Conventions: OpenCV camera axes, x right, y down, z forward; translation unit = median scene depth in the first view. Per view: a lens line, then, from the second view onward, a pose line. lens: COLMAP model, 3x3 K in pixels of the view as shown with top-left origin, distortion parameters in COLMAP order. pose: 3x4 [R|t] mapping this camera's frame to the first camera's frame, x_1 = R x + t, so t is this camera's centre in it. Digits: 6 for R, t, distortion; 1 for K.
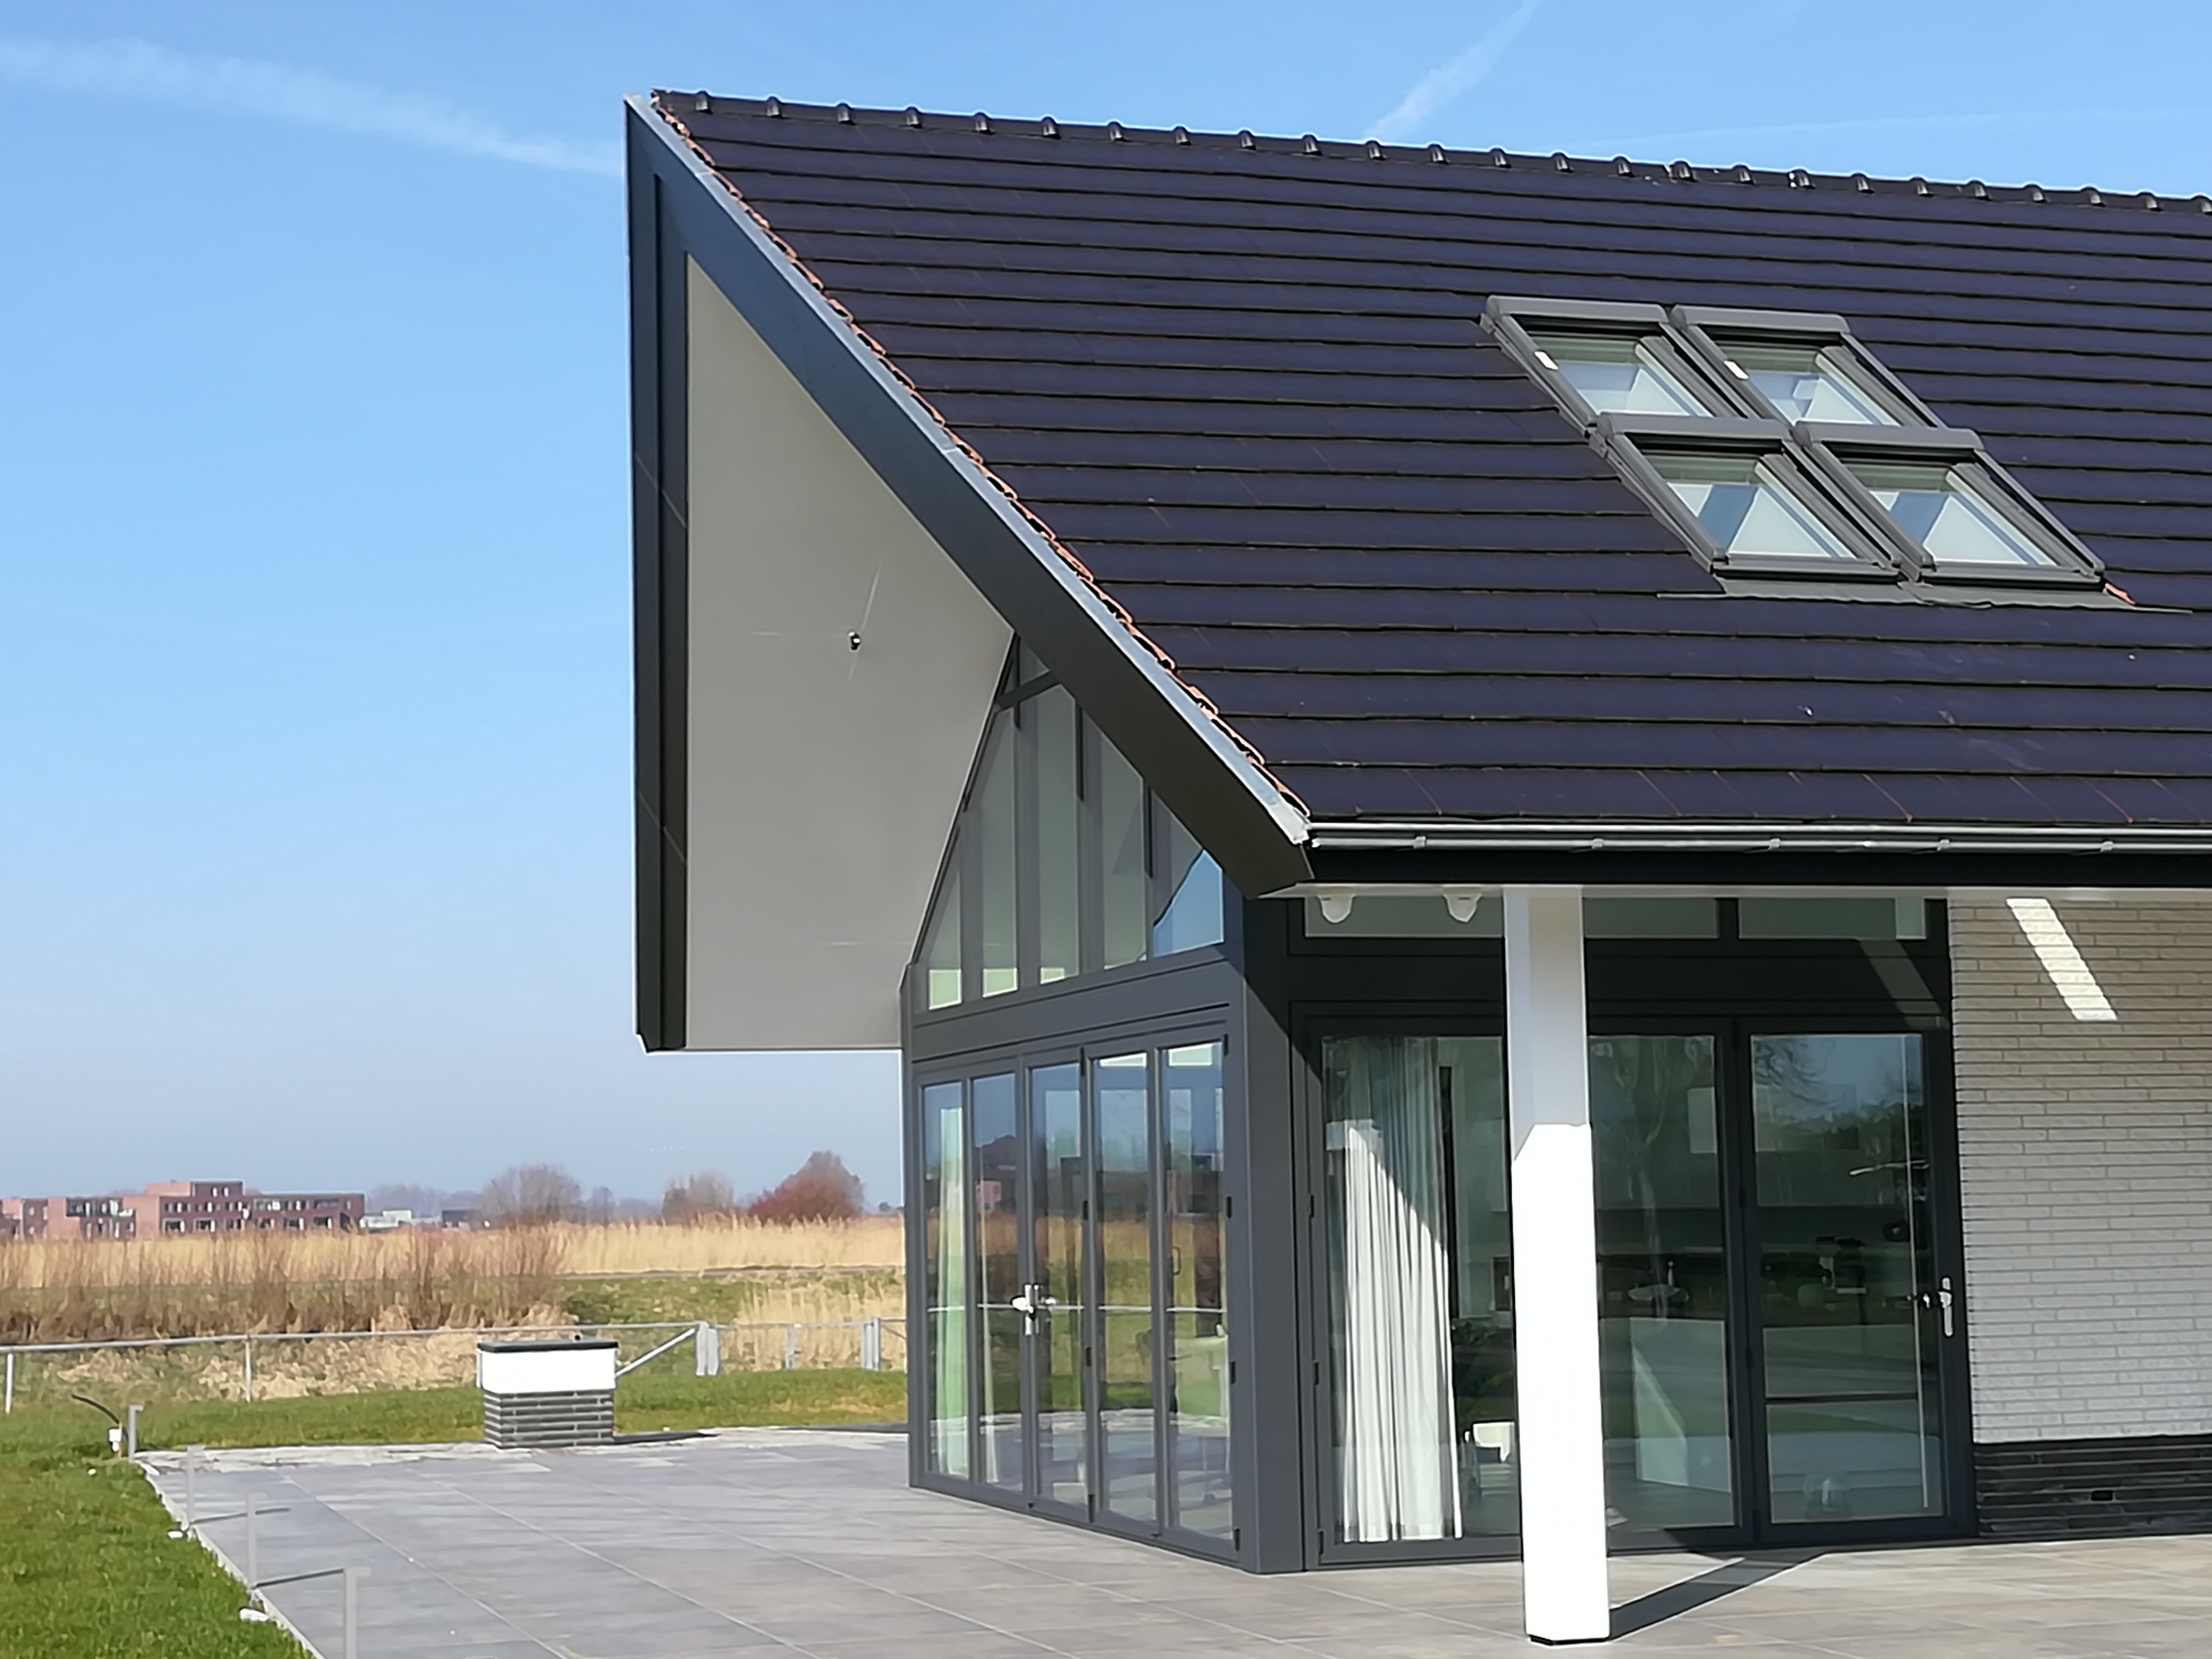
lens RADIAL K [[3643.3, 0, 1105.6], [0, 3643.3, 833.0], [0, 0, 1]] dist [0.069127, 0.000000]
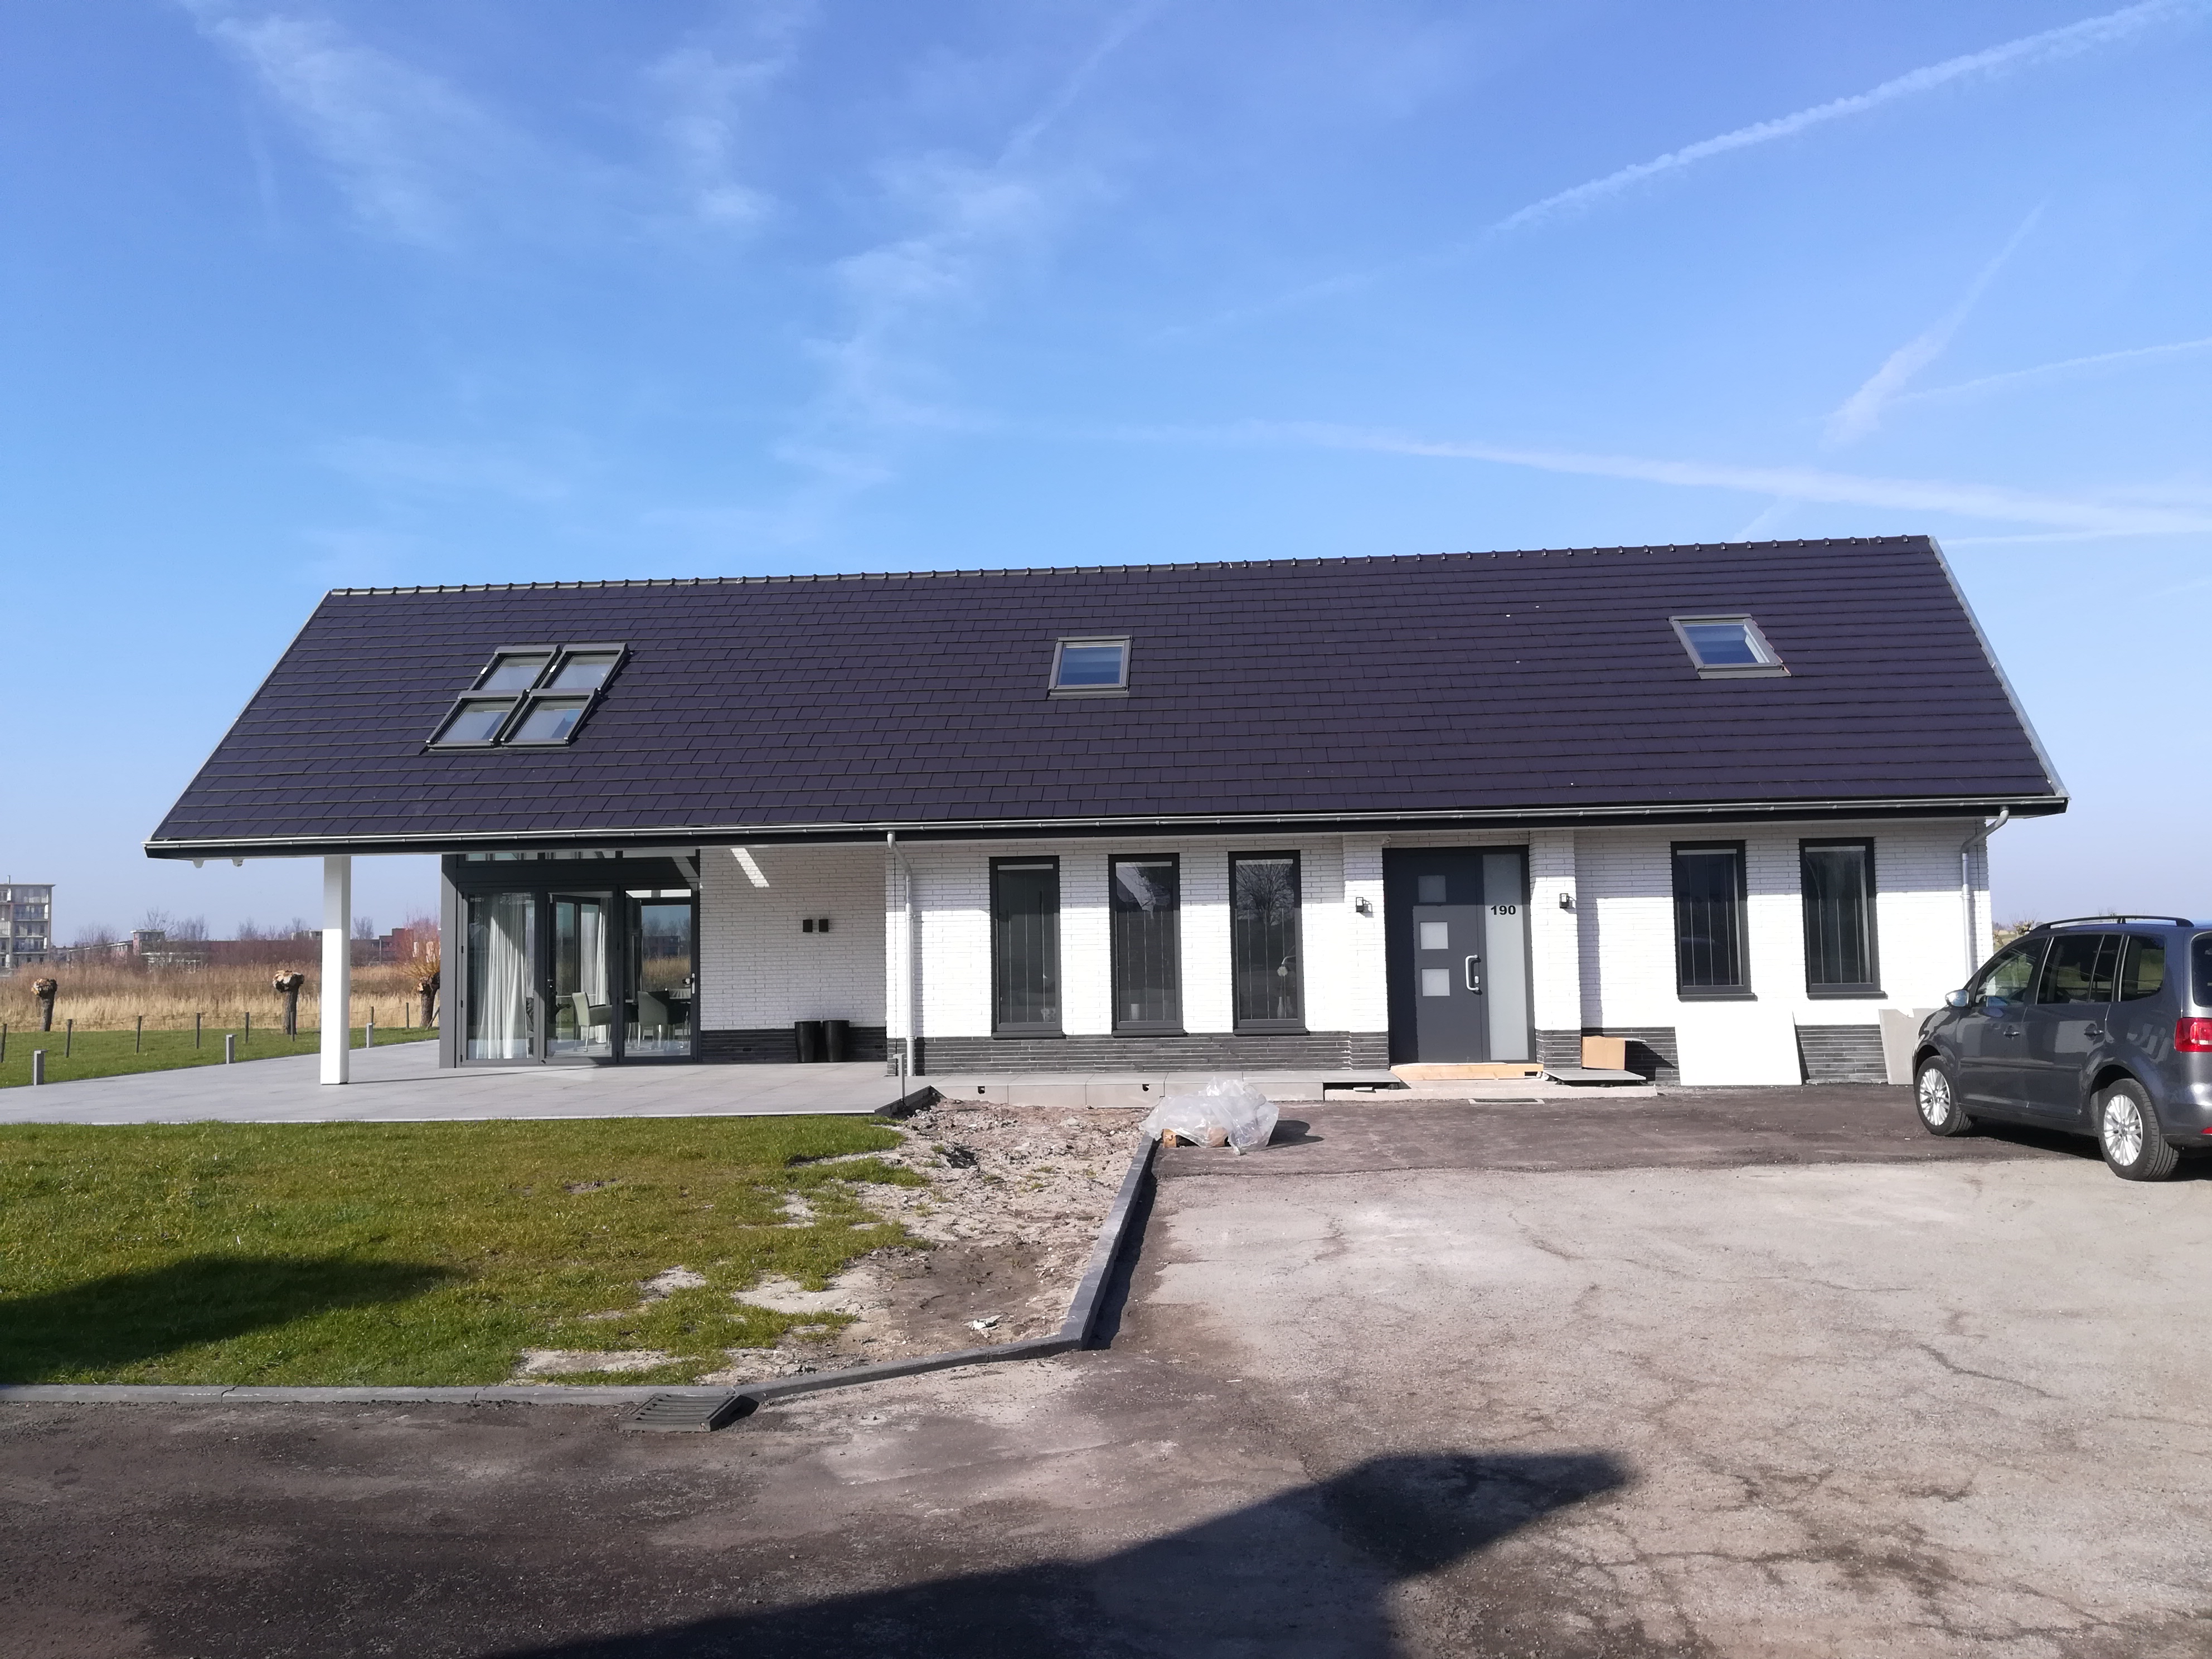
lens RADIAL K [[1655.8, 0, 1120.4], [0, 1655.8, 834.0], [0, 0, 1]] dist [0.005014, -0.012425]
pose [[0.938093, -0.021095, -0.345741, 0.987938], [0.035622, 0.998727, 0.035714, -0.022607], [0.344547, -0.045819, 0.937650, -0.100431]]
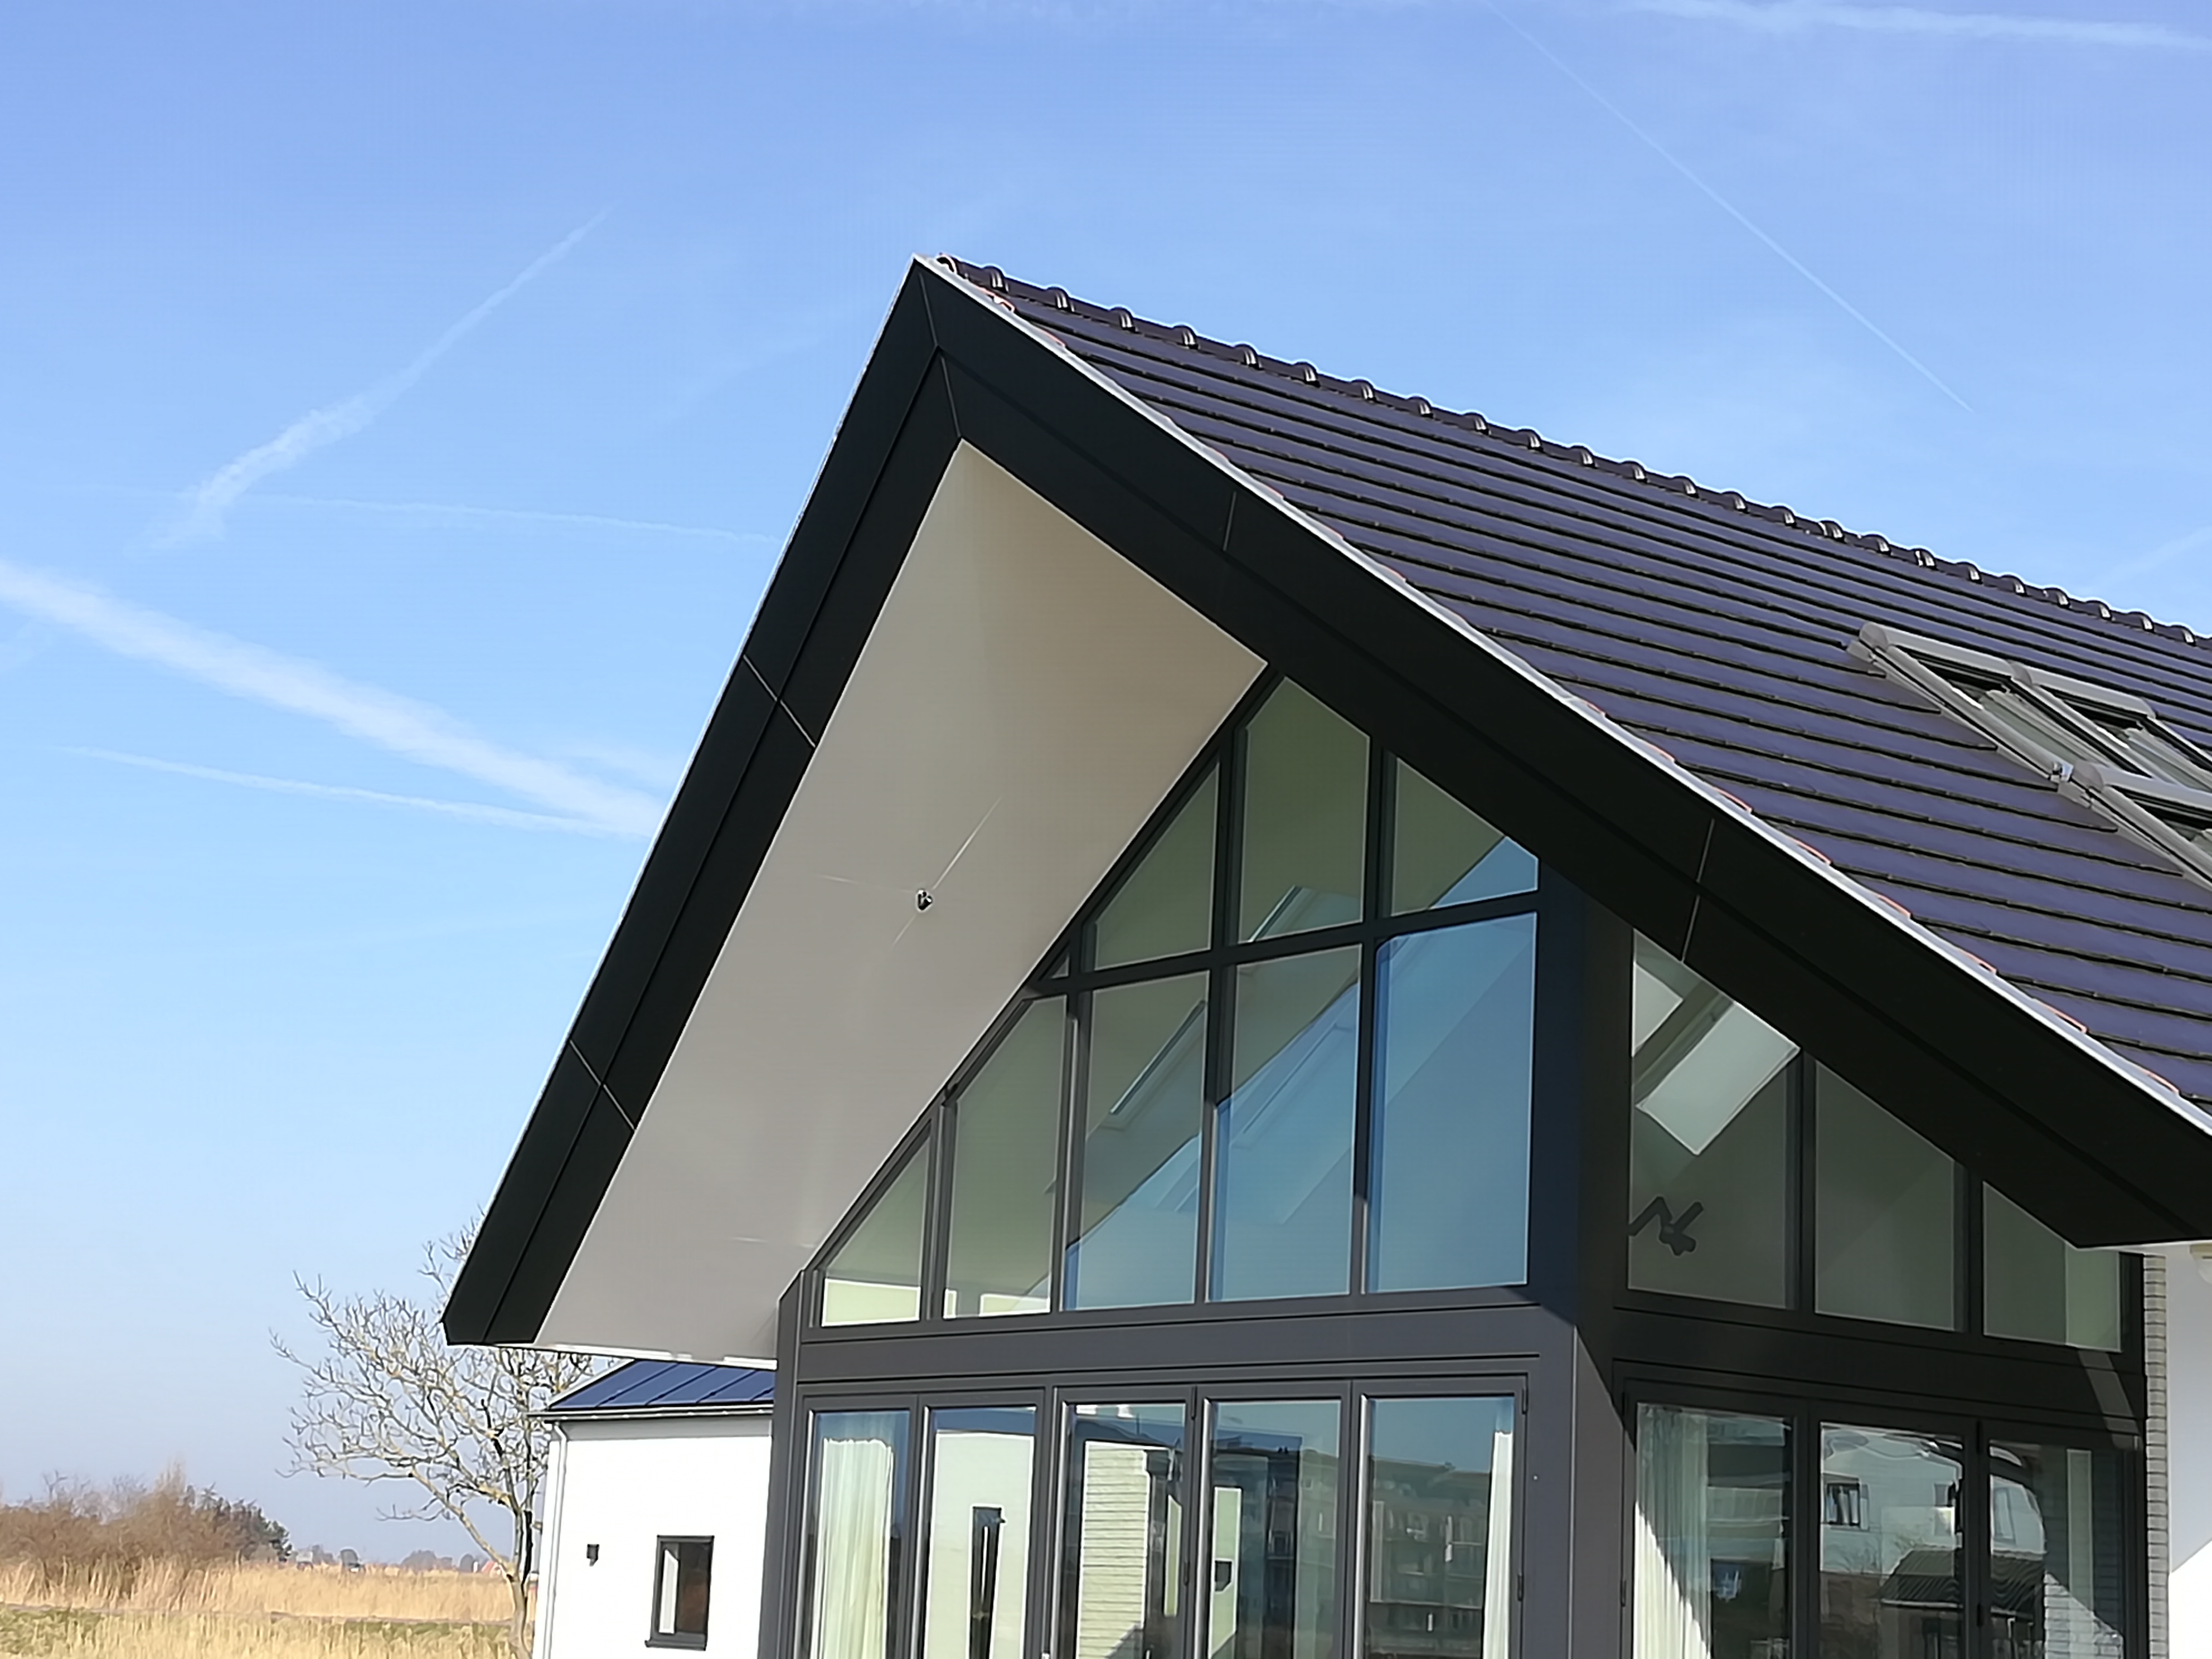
lens RADIAL K [[3643.3, 0, 1106.4], [0, 3643.3, 838.3], [0, 0, 1]] dist [0.069127, 0.000000]
pose [[0.936612, 0.136297, 0.322770, -0.348403], [-0.102730, 0.987575, -0.118925, 0.037043], [-0.334969, 0.078228, 0.938976, 0.174865]]
